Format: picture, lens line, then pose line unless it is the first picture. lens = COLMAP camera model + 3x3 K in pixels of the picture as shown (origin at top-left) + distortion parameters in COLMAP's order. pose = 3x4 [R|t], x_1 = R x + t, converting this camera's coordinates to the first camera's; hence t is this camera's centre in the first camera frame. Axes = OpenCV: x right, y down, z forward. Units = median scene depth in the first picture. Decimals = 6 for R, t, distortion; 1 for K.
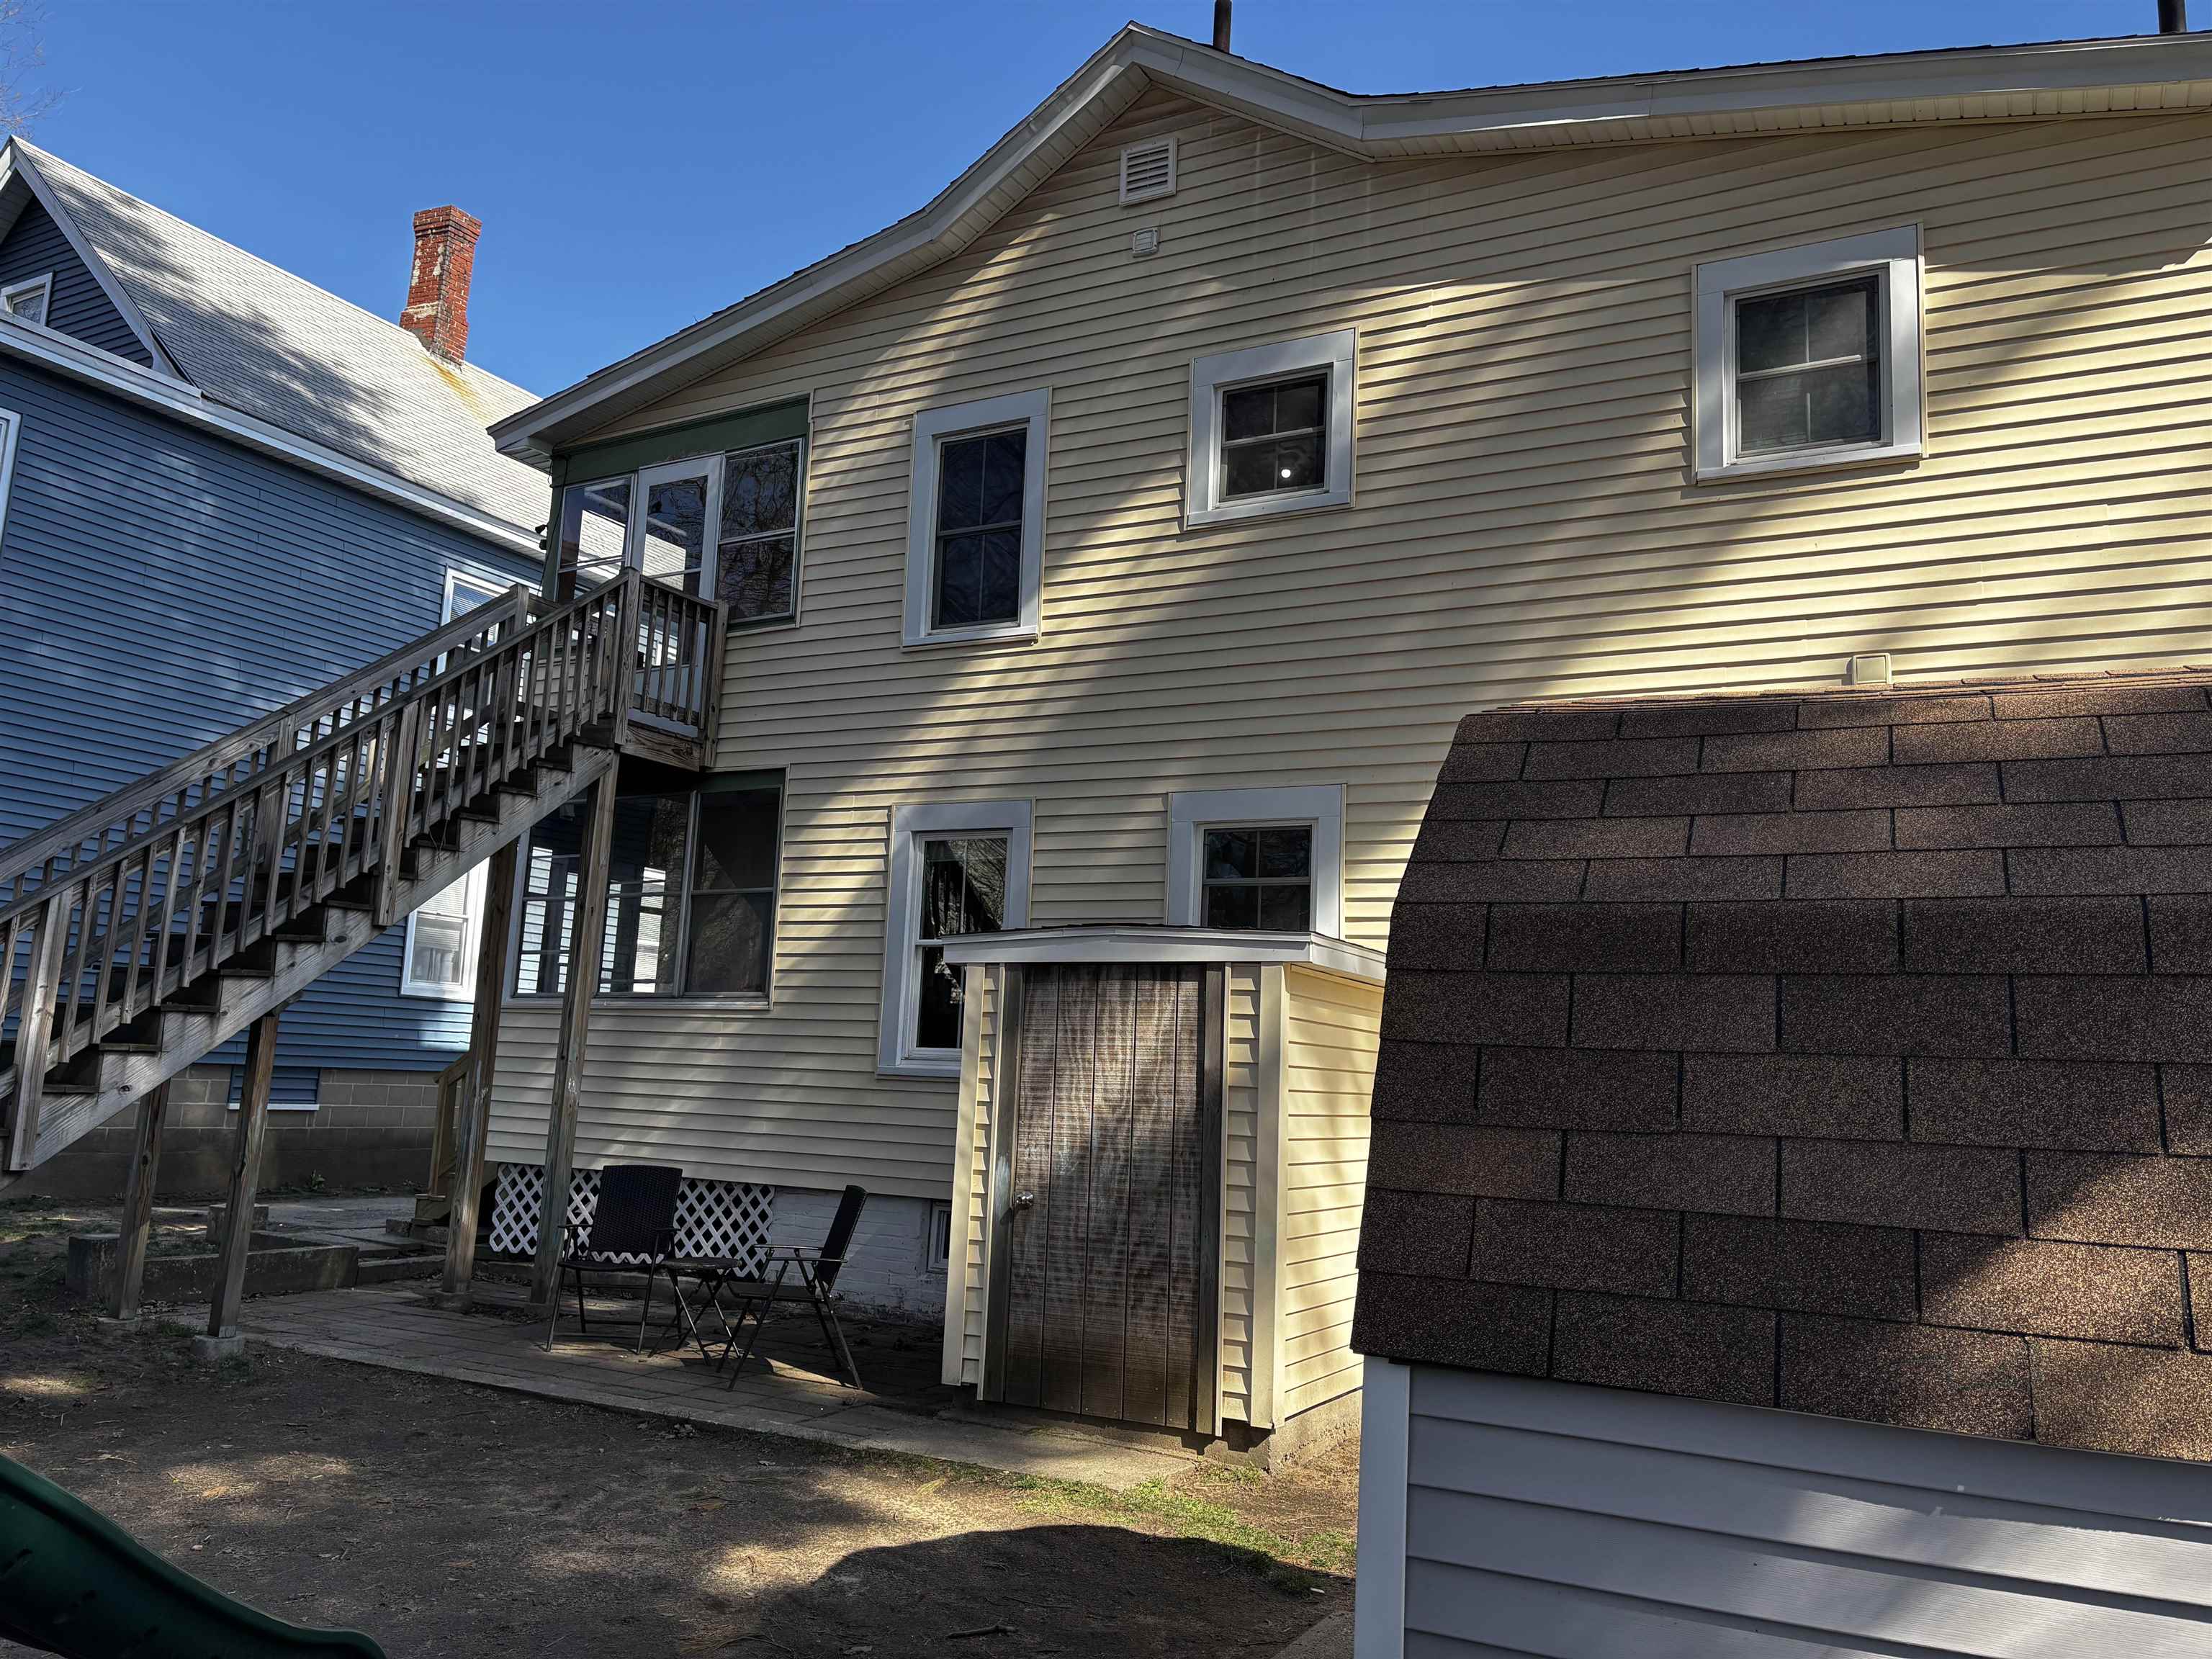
lens RADIAL K [[1668.3, 0, 1108.7], [0, 1668.3, 835.3], [0, 0, 1]] dist [0.040584, -0.044398]
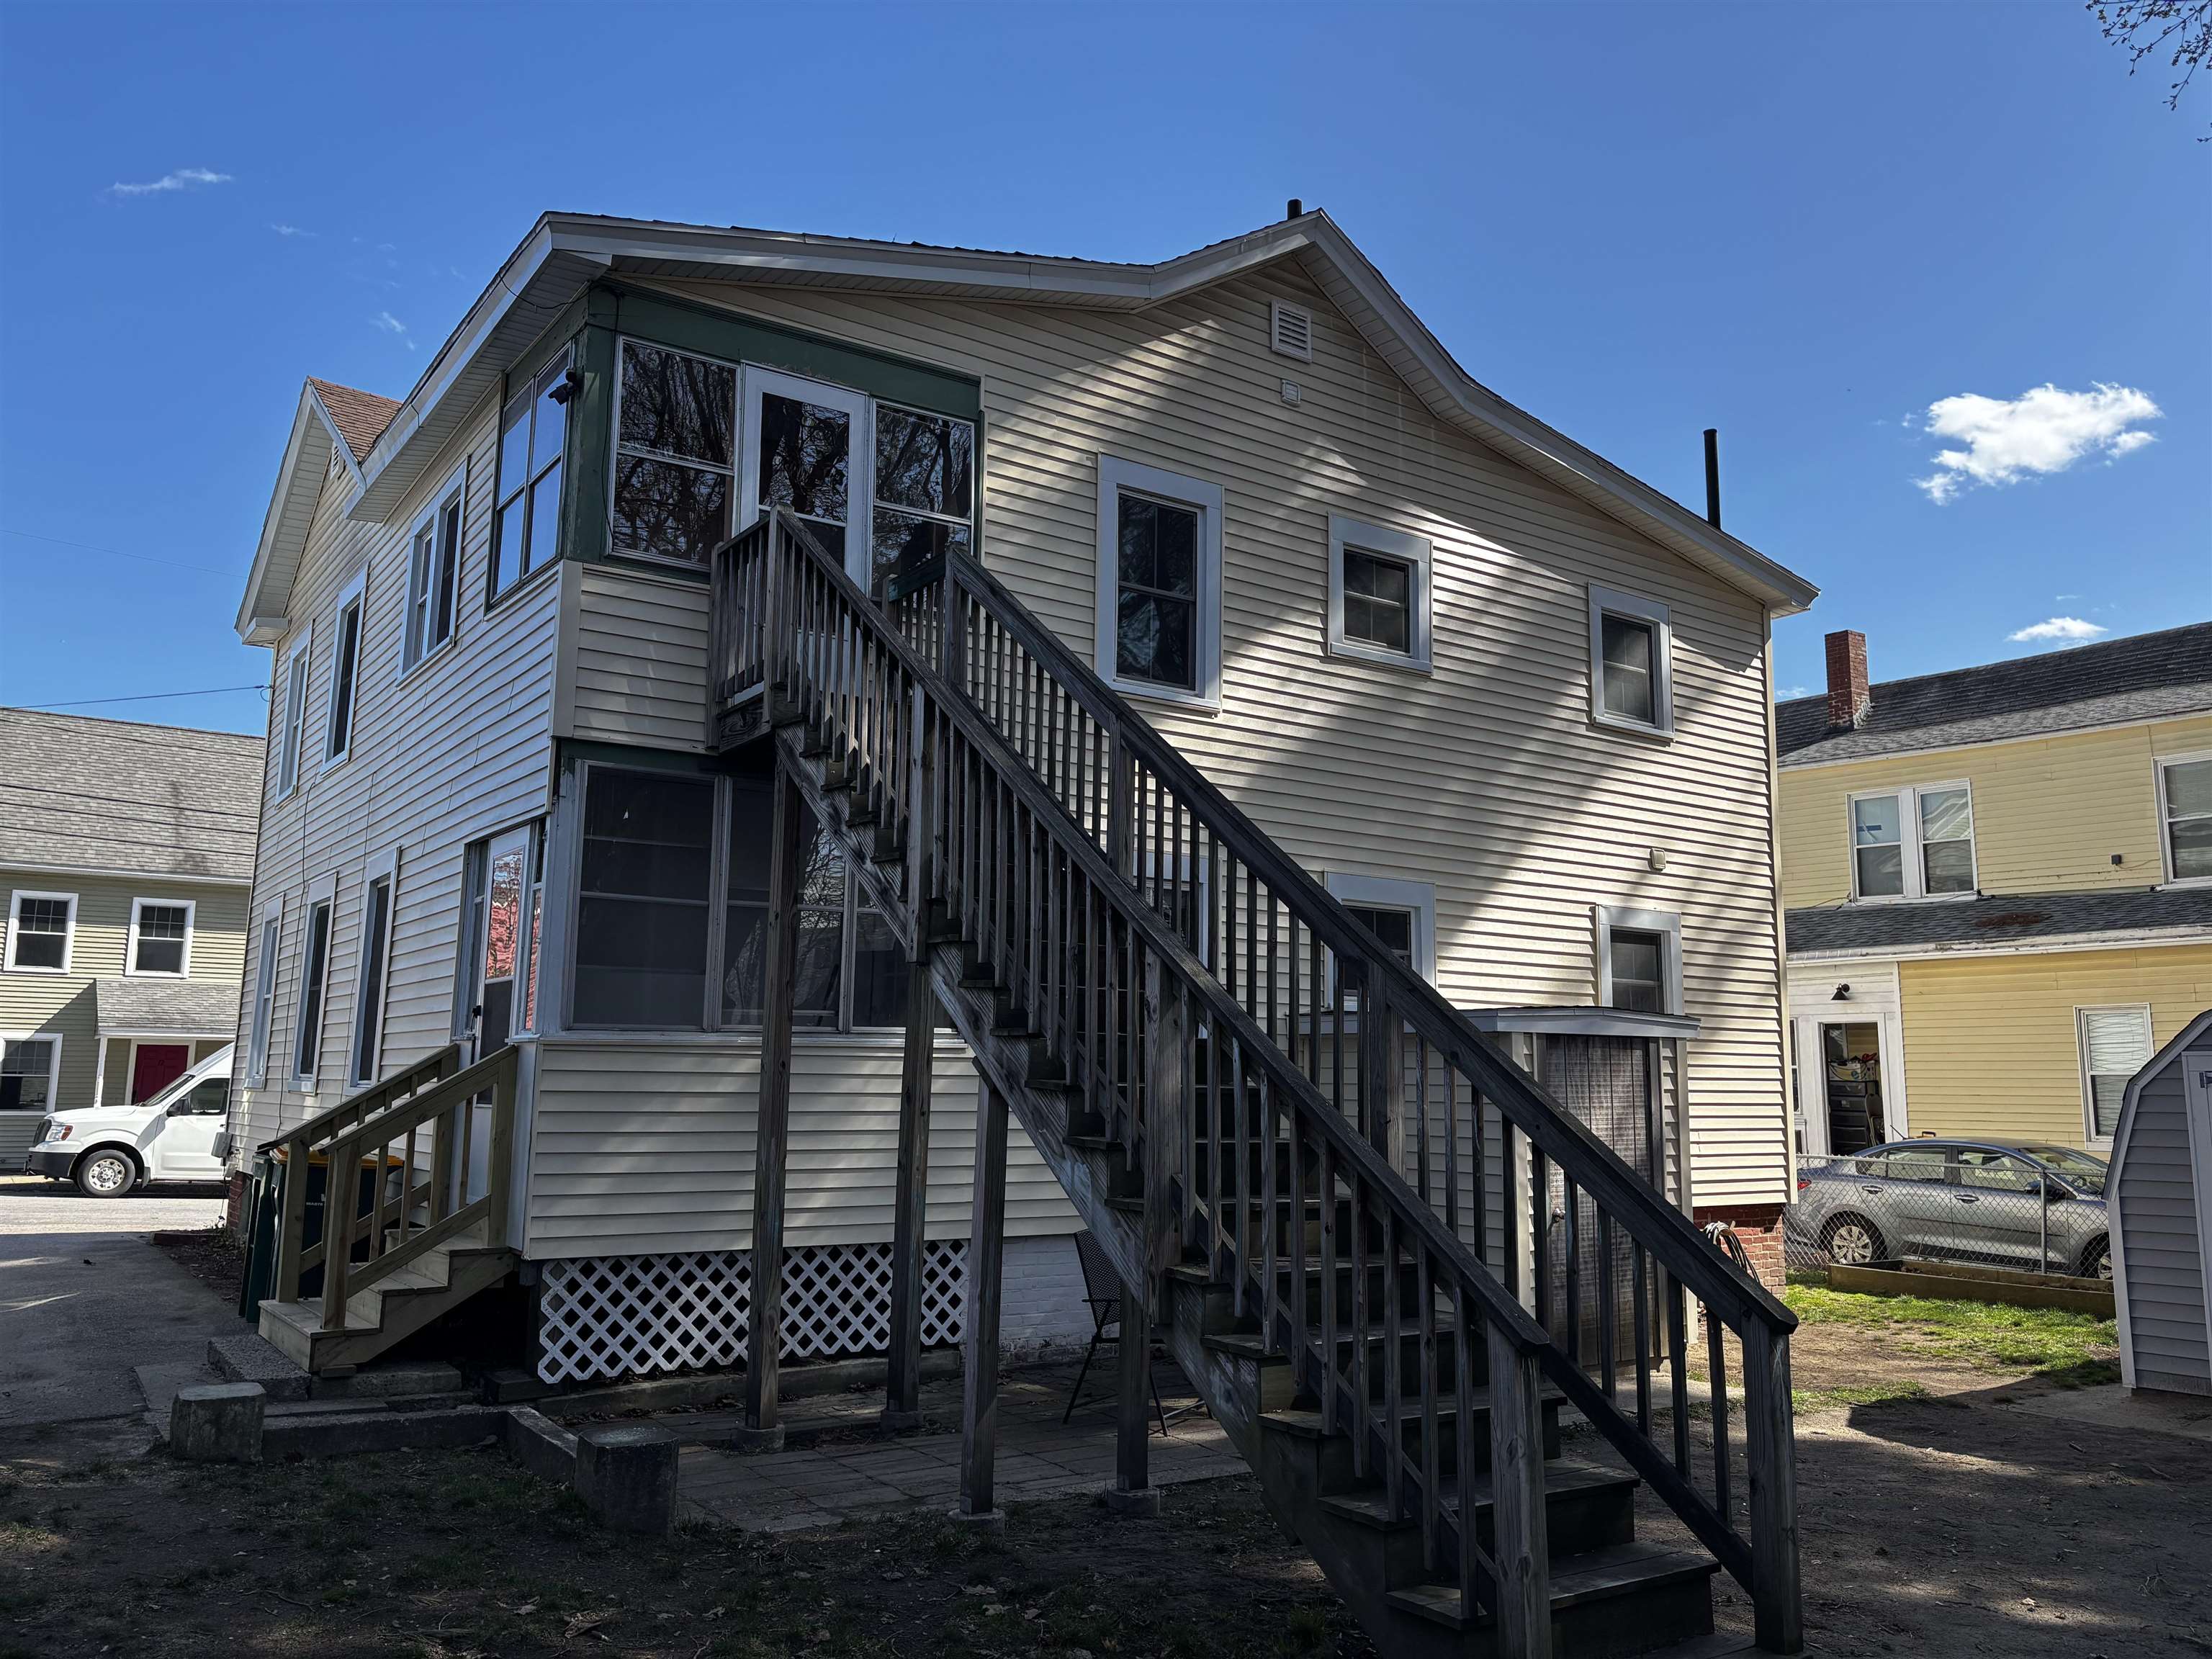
lens RADIAL K [[1668.3, 0, 1086.6], [0, 1668.3, 831.0], [0, 0, 1]] dist [0.040584, -0.044398]
pose [[0.456362, 0.094066, 0.884808, -1.158421], [-0.128049, 0.990989, -0.039310, 0.014865], [-0.880533, -0.095359, 0.464294, 0.611532]]
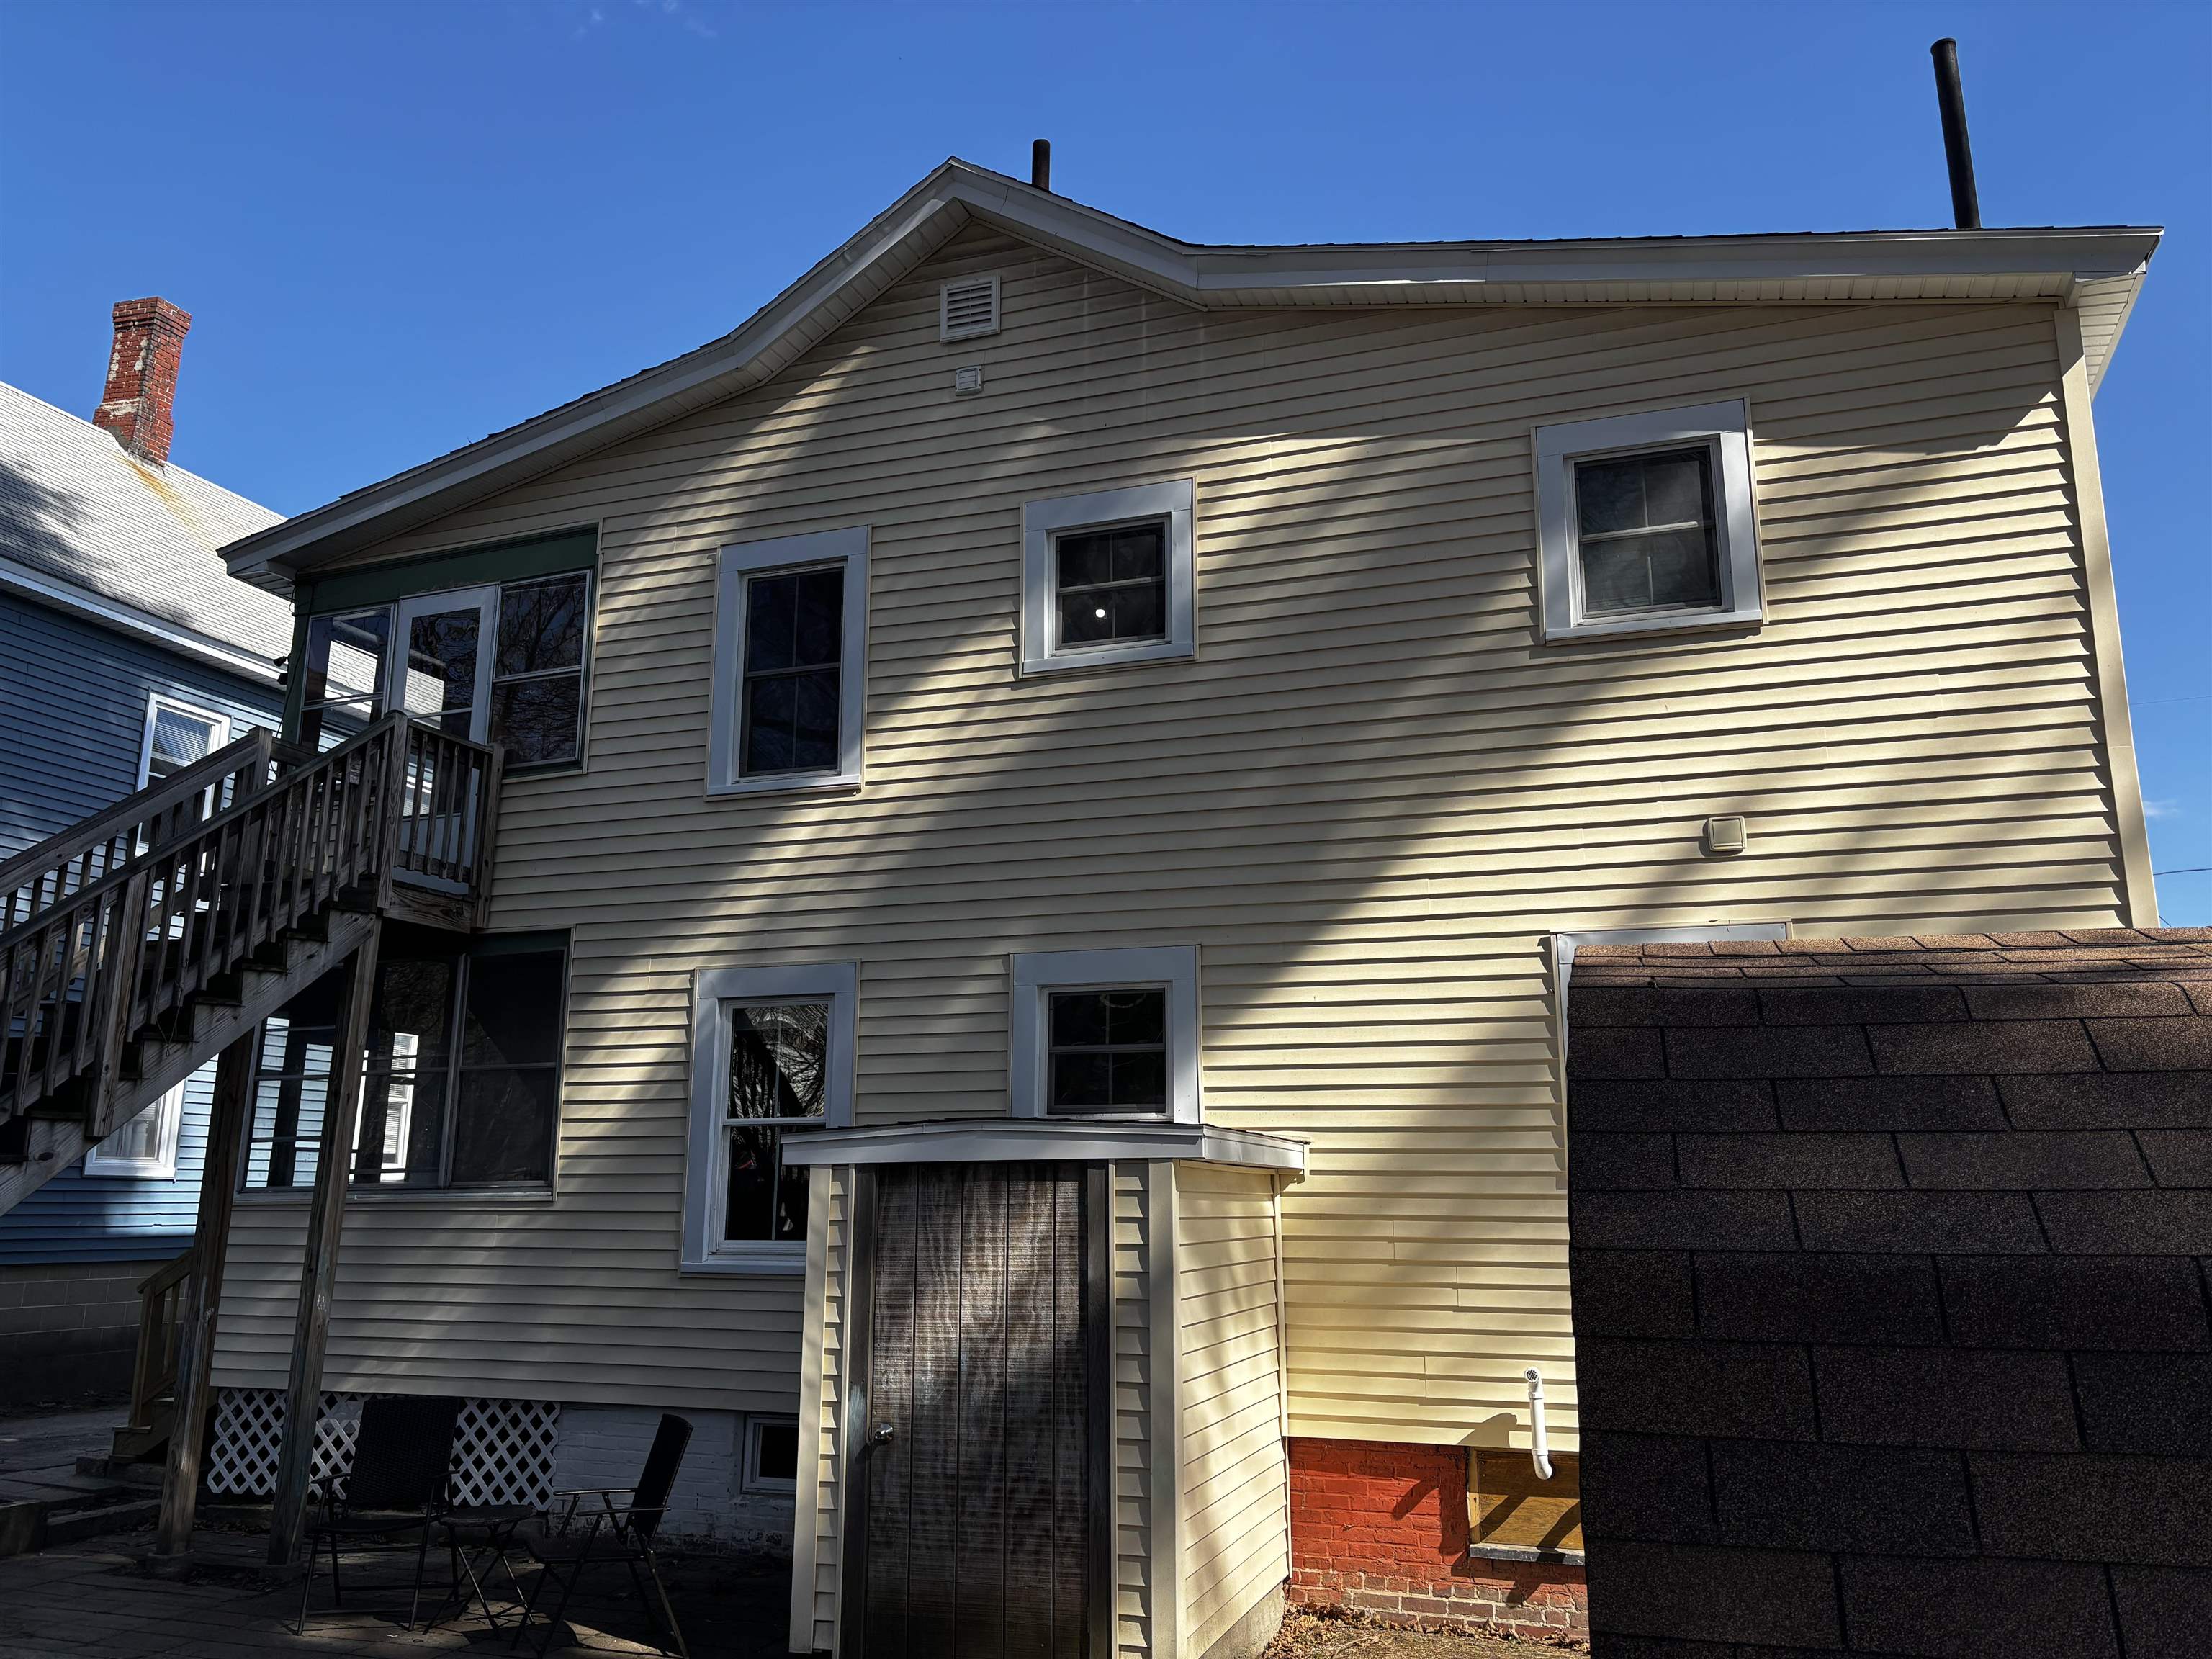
lens RADIAL K [[1668.3, 0, 1114.6], [0, 1668.3, 828.3], [0, 0, 1]] dist [0.040584, -0.044398]
pose [[0.986675, -0.007376, 0.162537, -0.059211], [0.017904, 0.997827, -0.063402, -0.037807], [-0.161717, 0.065468, 0.984663, 0.061988]]
